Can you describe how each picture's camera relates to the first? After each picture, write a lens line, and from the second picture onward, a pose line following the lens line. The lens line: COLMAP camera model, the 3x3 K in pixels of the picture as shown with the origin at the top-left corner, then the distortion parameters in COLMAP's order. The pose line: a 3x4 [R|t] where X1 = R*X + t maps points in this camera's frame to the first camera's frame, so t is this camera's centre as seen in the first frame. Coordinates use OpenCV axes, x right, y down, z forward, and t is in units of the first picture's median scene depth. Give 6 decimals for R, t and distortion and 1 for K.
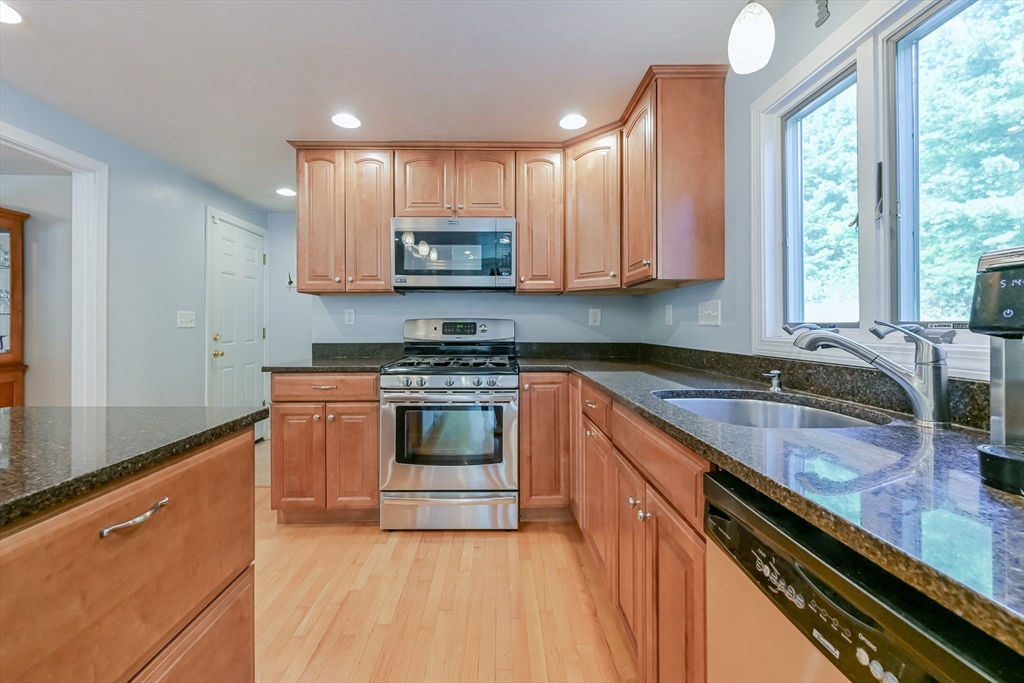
lens RADIAL K [[403.7, 0, 506.1], [0, 403.7, 323.4], [0, 0, 1]] dist [0.000173, -0.000927]
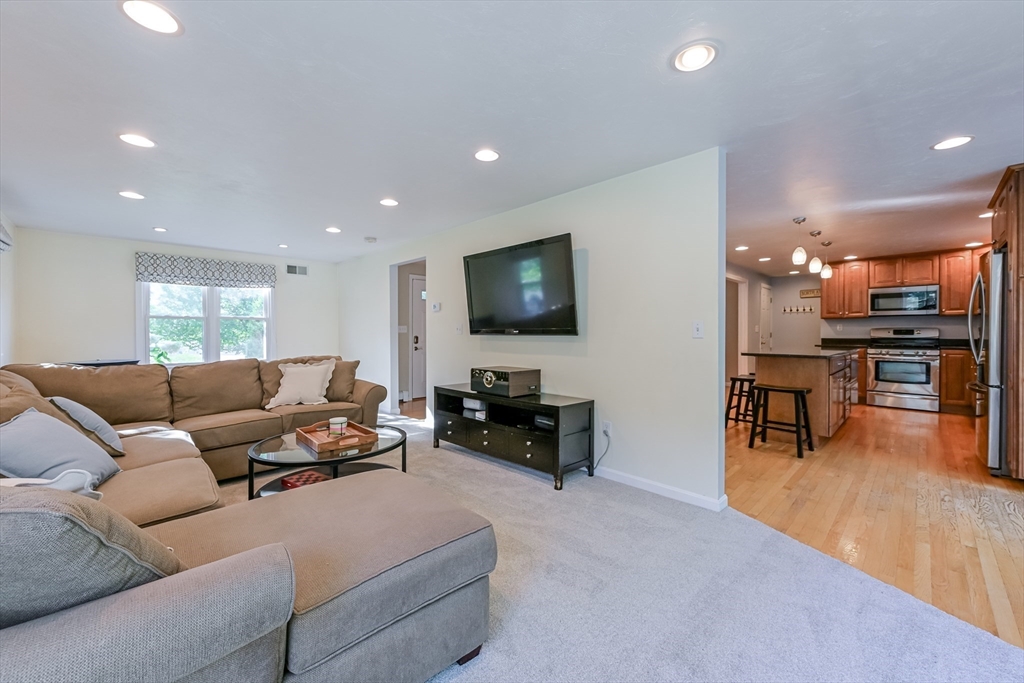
lens RADIAL K [[403.7, 0, 508.4], [0, 403.7, 335.6], [0, 0, 1]] dist [0.000173, -0.000927]
pose [[0.682386, 0.005842, -0.730968, 0.031238], [0.003880, 0.999925, 0.011614, -0.003566], [0.730981, -0.010761, 0.682313, -2.571928]]
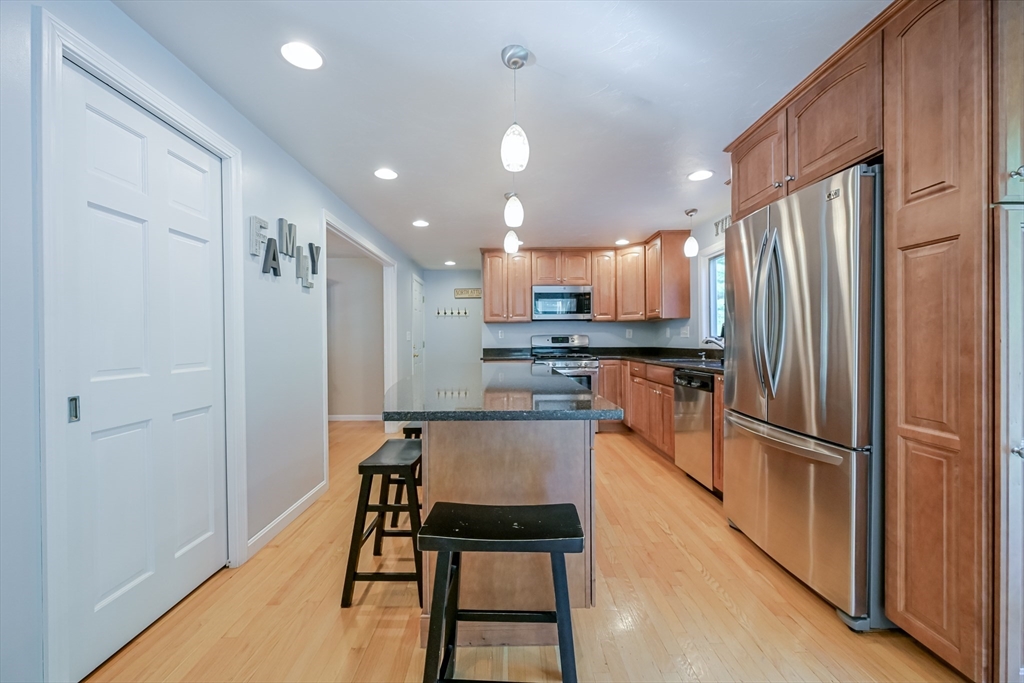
lens RADIAL K [[403.7, 0, 518.4], [0, 403.7, 341.9], [0, 0, 1]] dist [0.000173, -0.000927]
pose [[0.999908, -0.005592, 0.012339, -0.405765], [0.005502, 0.999958, 0.007356, 0.006399], [-0.012380, -0.007287, 0.999897, -1.106206]]
